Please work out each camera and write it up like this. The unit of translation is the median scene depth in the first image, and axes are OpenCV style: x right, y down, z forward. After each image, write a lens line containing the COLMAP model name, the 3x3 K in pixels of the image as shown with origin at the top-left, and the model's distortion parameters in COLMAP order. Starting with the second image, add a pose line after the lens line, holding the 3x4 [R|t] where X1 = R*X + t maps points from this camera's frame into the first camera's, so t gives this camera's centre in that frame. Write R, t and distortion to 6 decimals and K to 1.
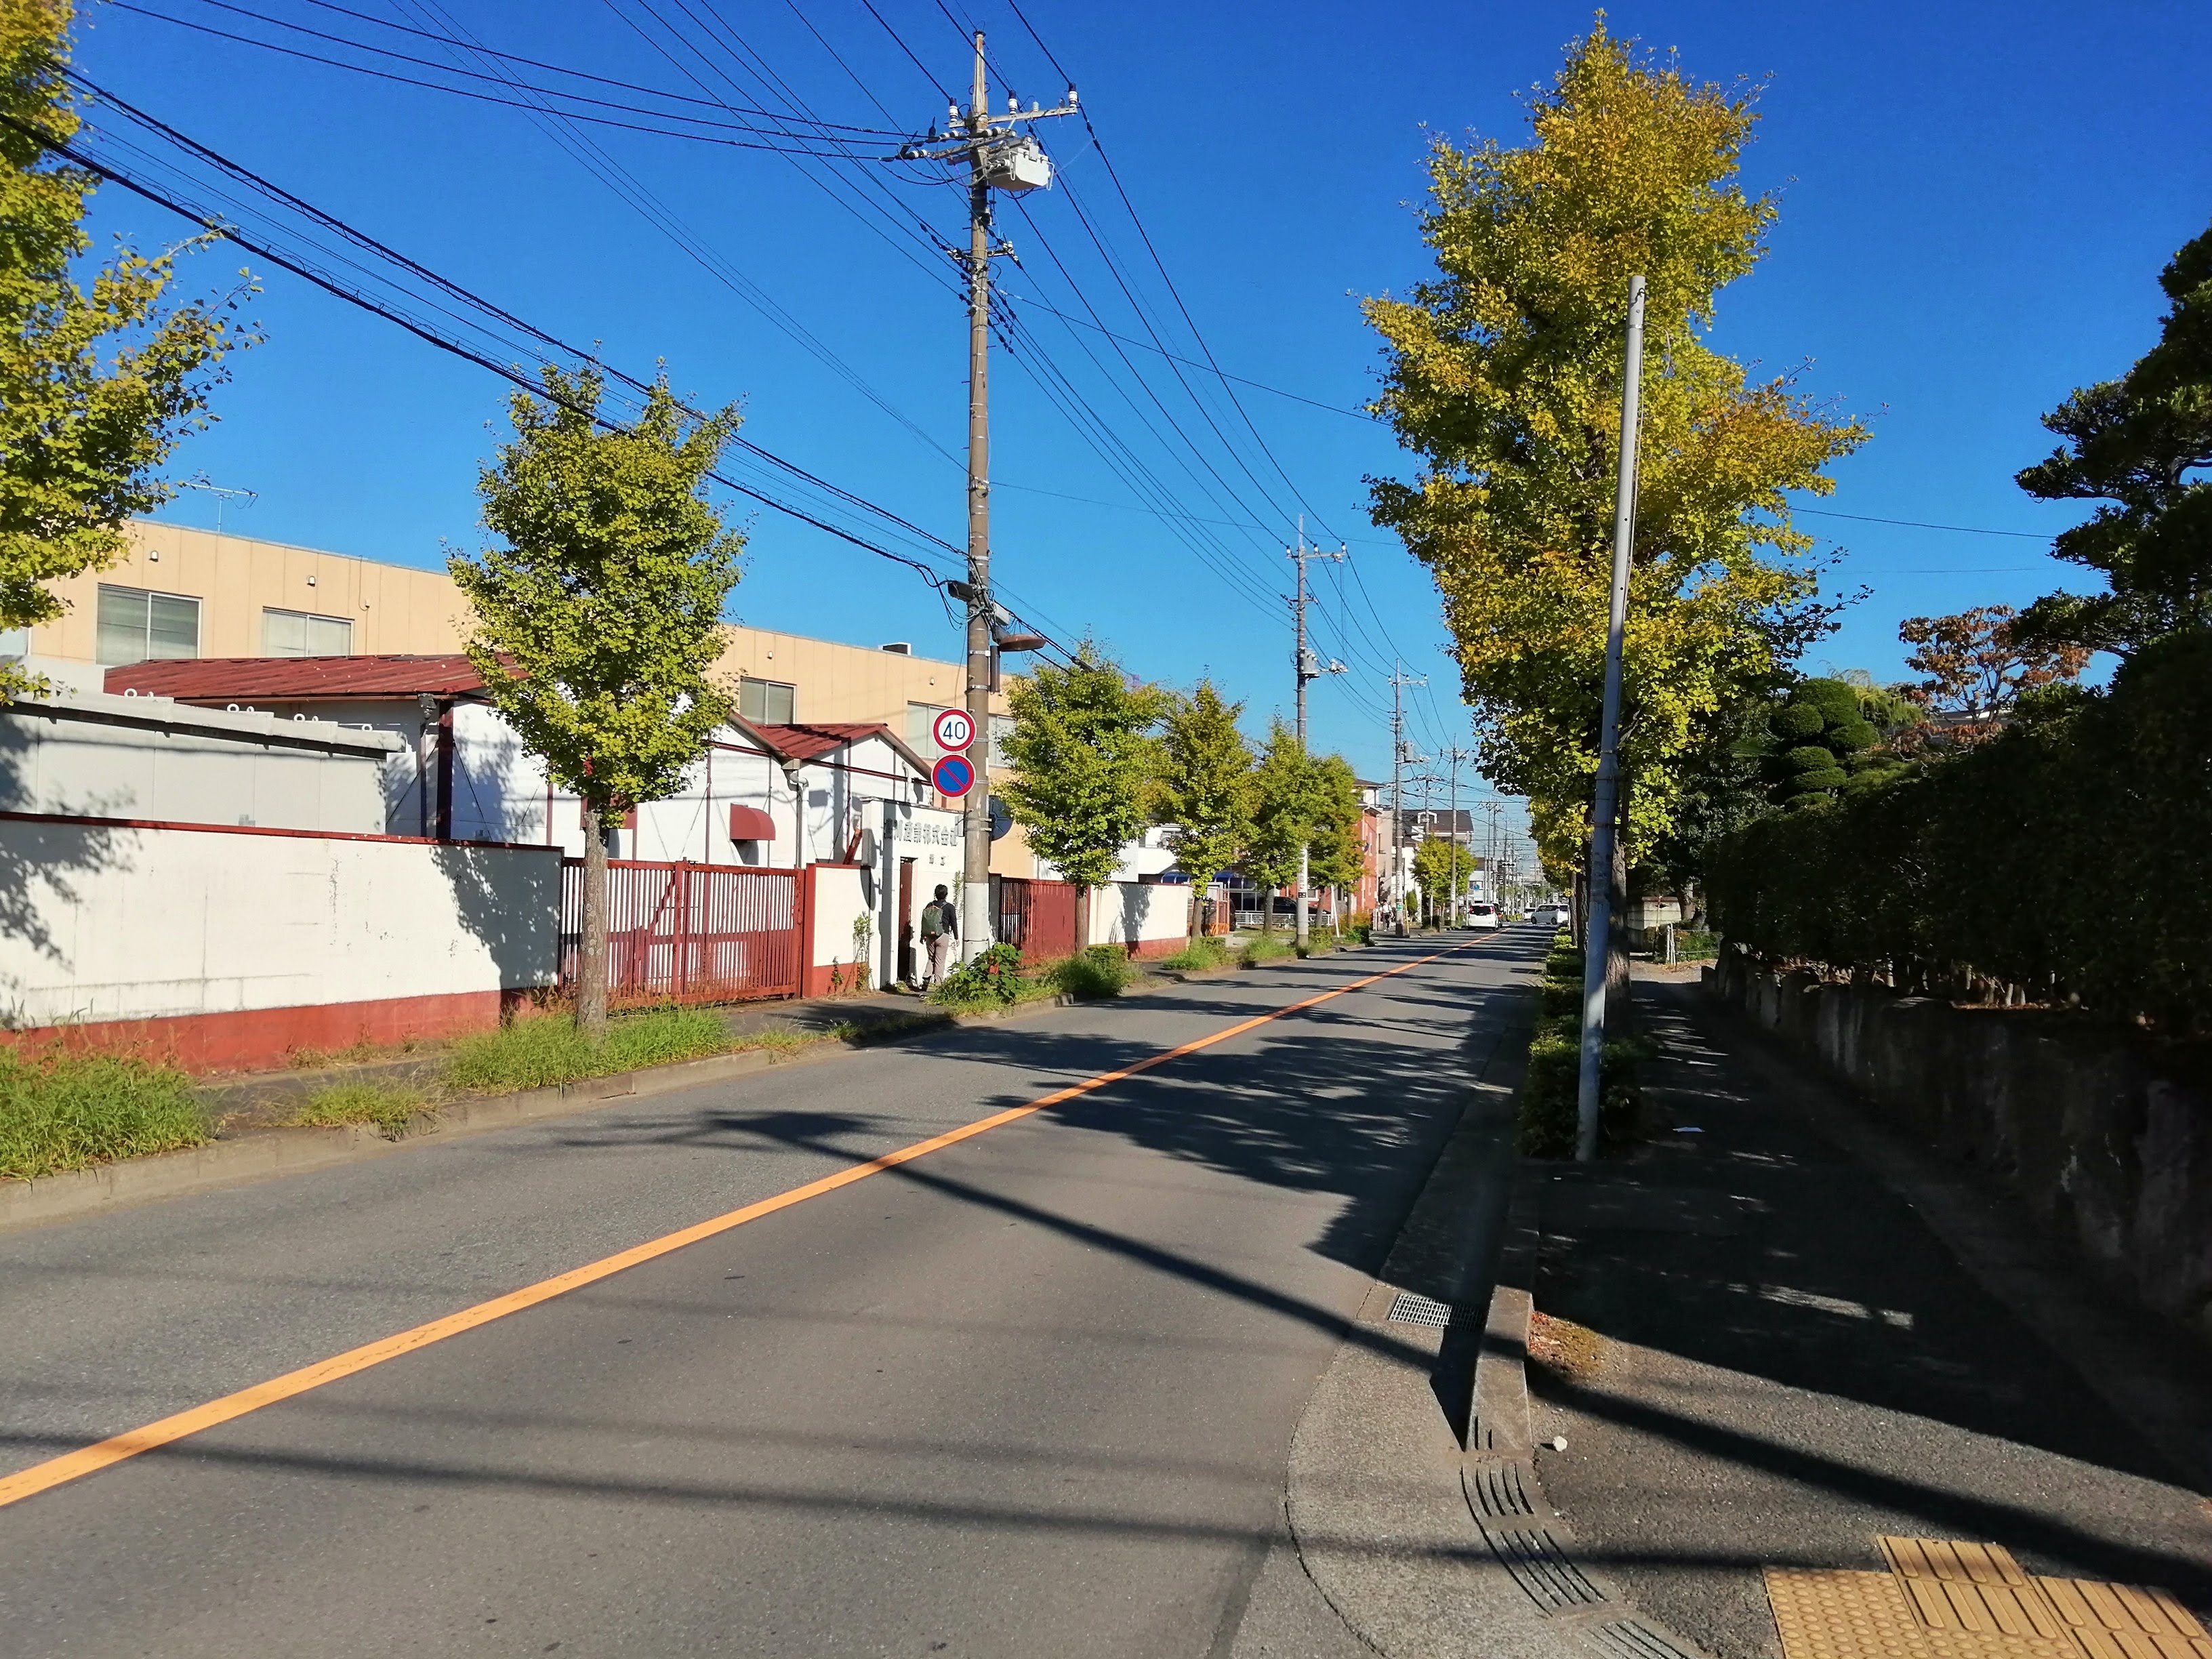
lens RADIAL K [[1988.4, 0, 1106.0], [0, 1988.4, 829.5], [0, 0, 1]] dist [0.085711, -0.001425]
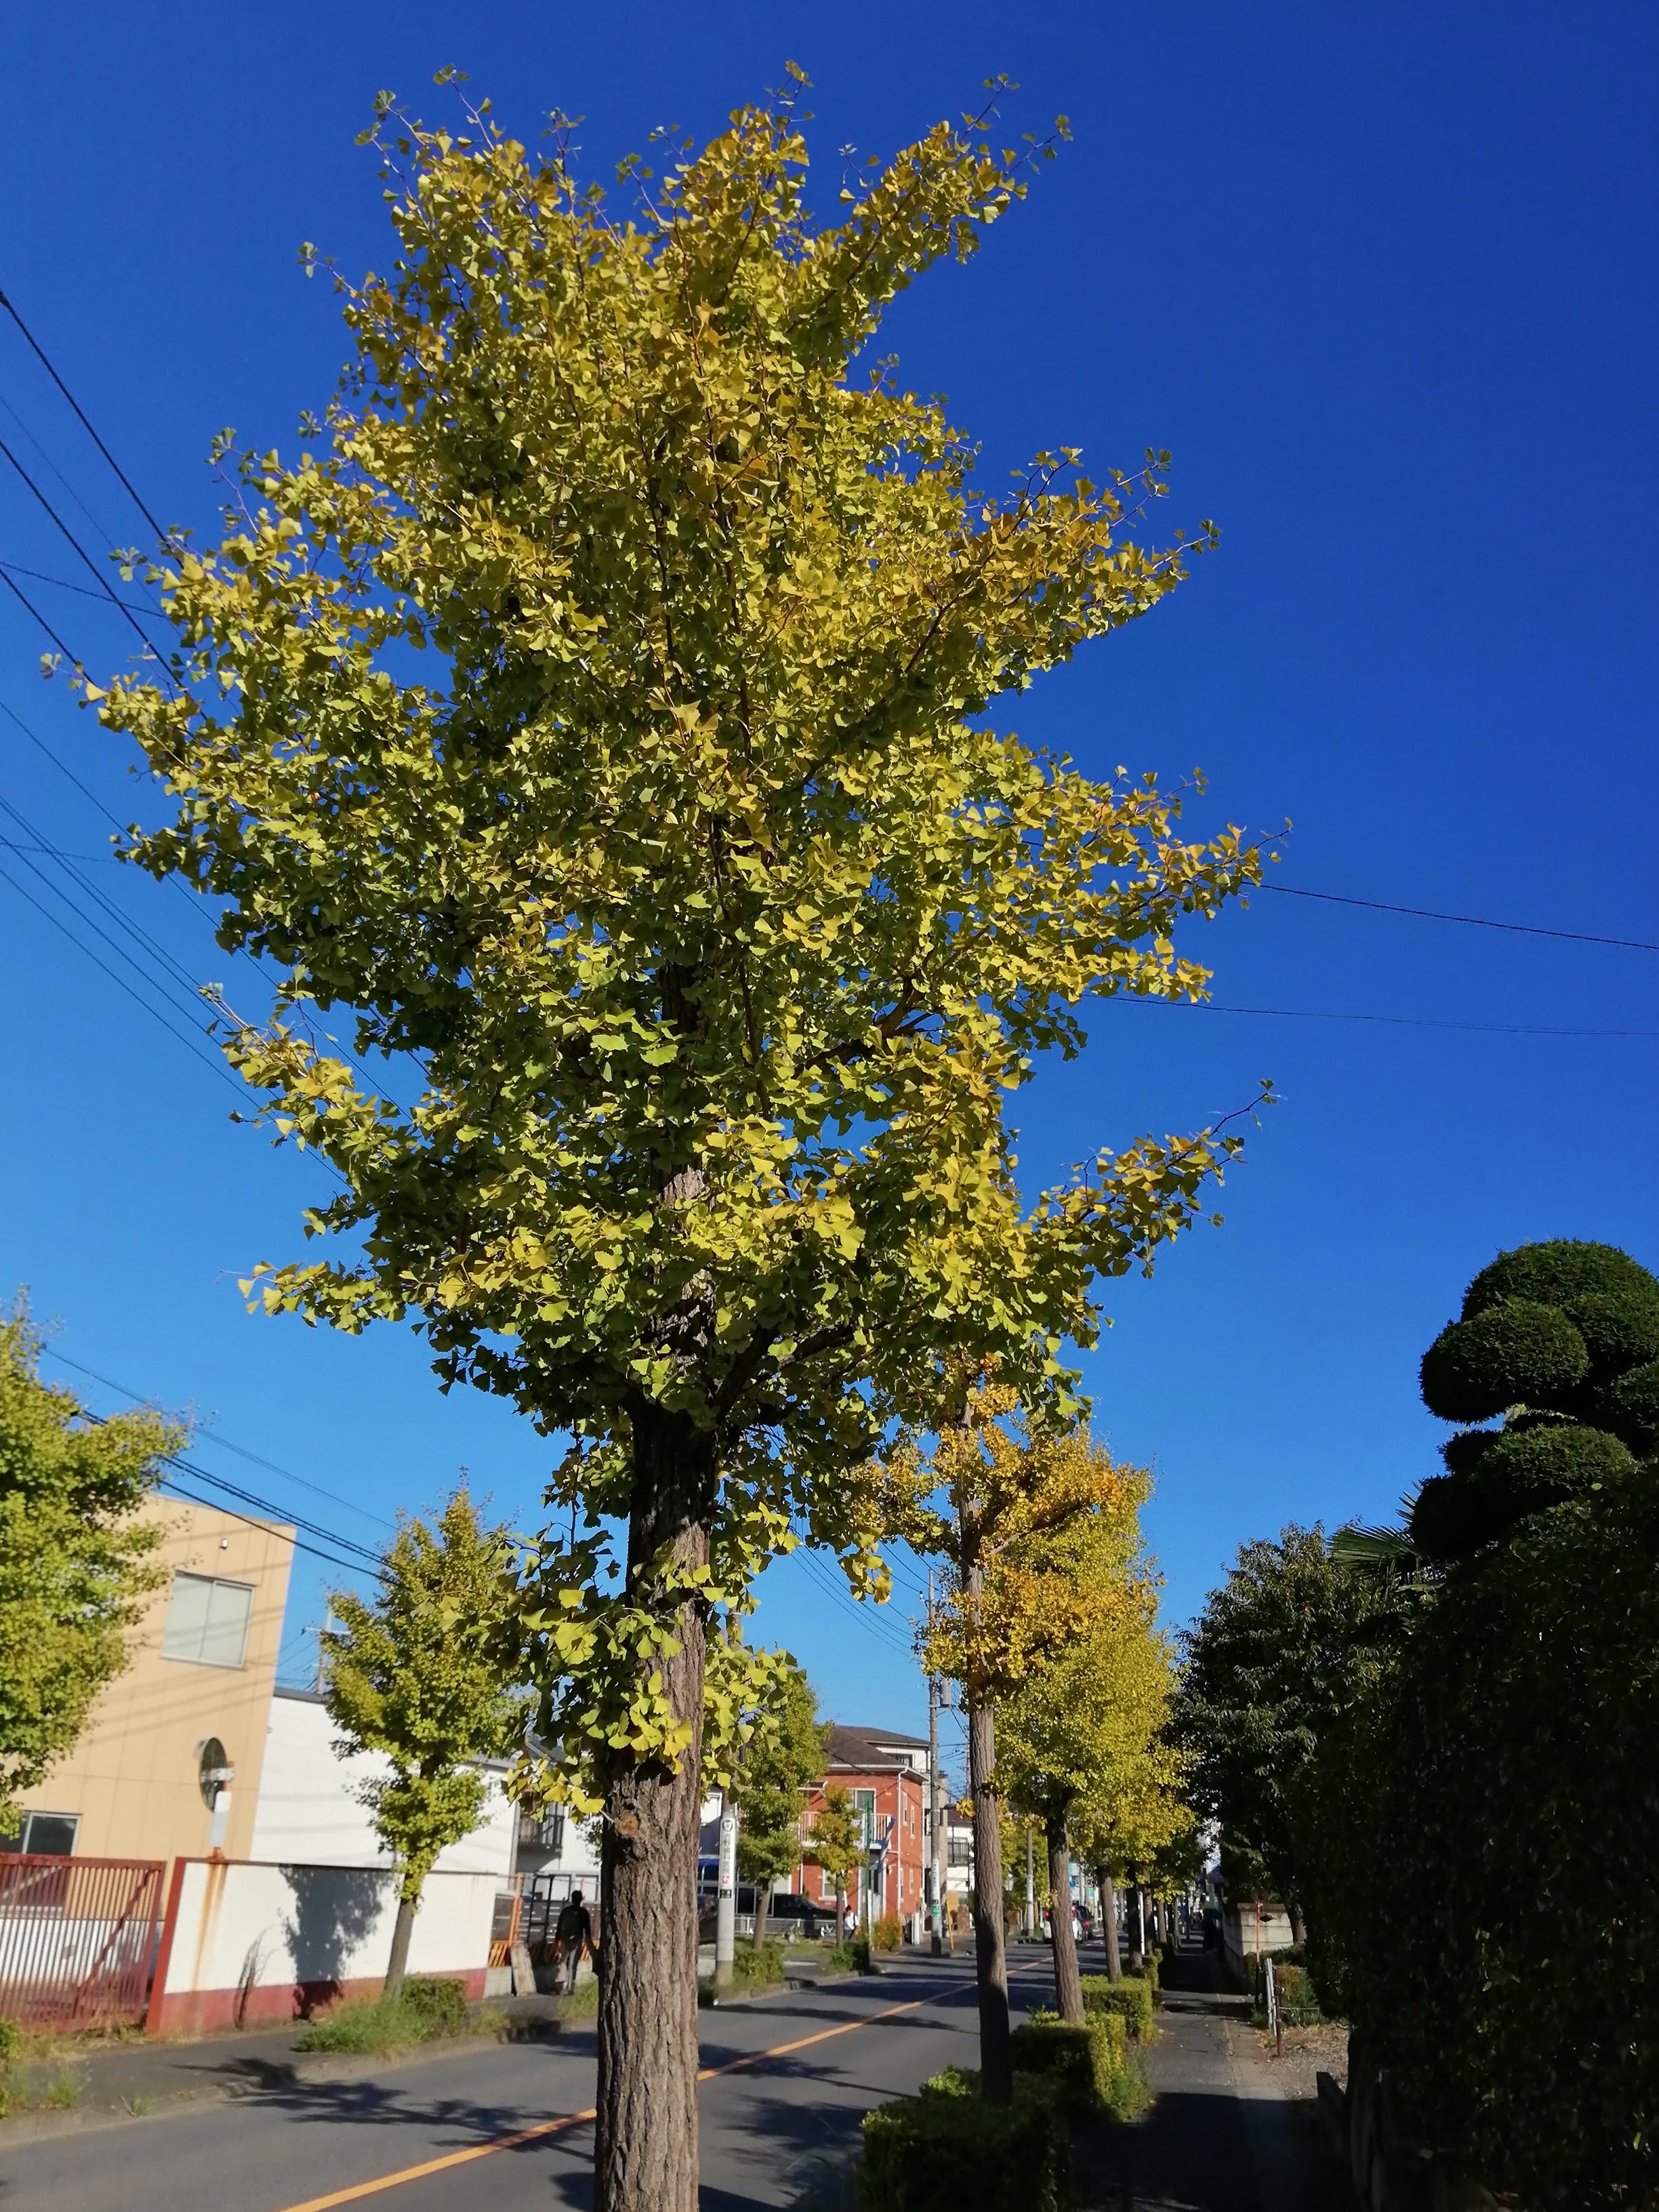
lens RADIAL K [[1988.4, 0, 829.5], [0, 1988.4, 1106.0], [0, 0, 1]] dist [0.085711, -0.001425]
pose [[0.998104, 0.030391, 0.053522, 0.102884], [-0.010887, 0.943056, -0.332457, 0.009955], [-0.060578, 0.331244, 0.941599, 0.329110]]
